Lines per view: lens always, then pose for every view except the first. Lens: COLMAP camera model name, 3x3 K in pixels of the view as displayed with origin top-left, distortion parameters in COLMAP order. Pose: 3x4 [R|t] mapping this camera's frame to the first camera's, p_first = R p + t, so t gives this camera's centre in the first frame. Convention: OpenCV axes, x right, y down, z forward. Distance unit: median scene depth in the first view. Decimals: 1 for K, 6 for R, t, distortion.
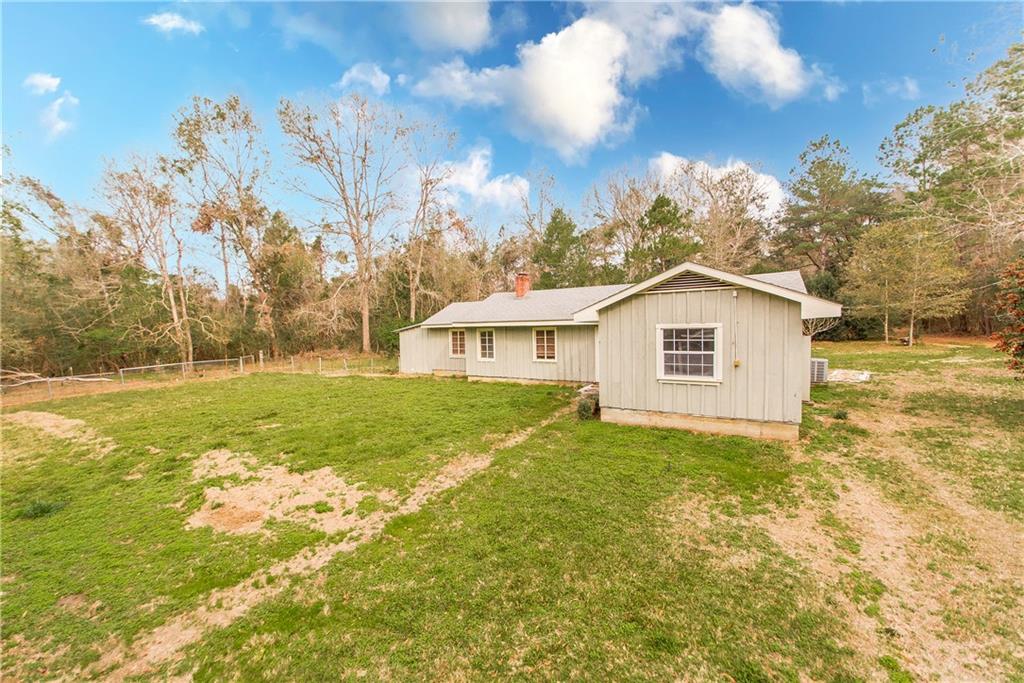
lens RADIAL K [[413.2, 0, 519.3], [0, 413.2, 345.6], [0, 0, 1]] dist [-0.000065, -0.002649]
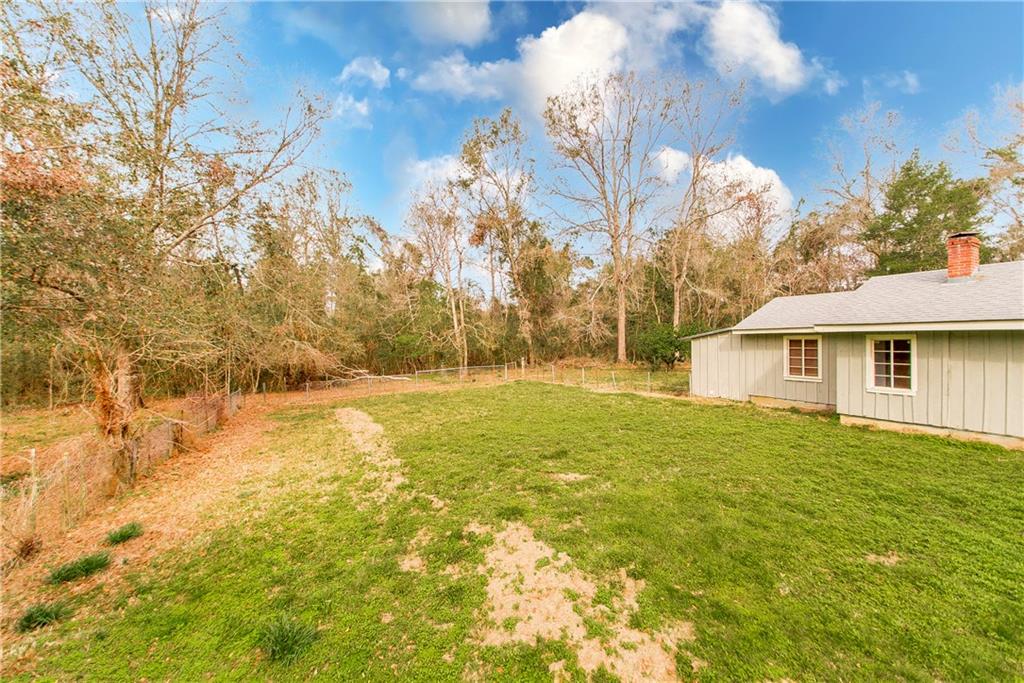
lens RADIAL K [[413.2, 0, 510.1], [0, 413.2, 341.5], [0, 0, 1]] dist [-0.000065, -0.002649]
pose [[0.849499, 0.010285, -0.527490, -0.141217], [-0.024652, 0.999492, -0.020214, -0.005506], [0.527014, 0.030175, 0.849321, 0.157612]]
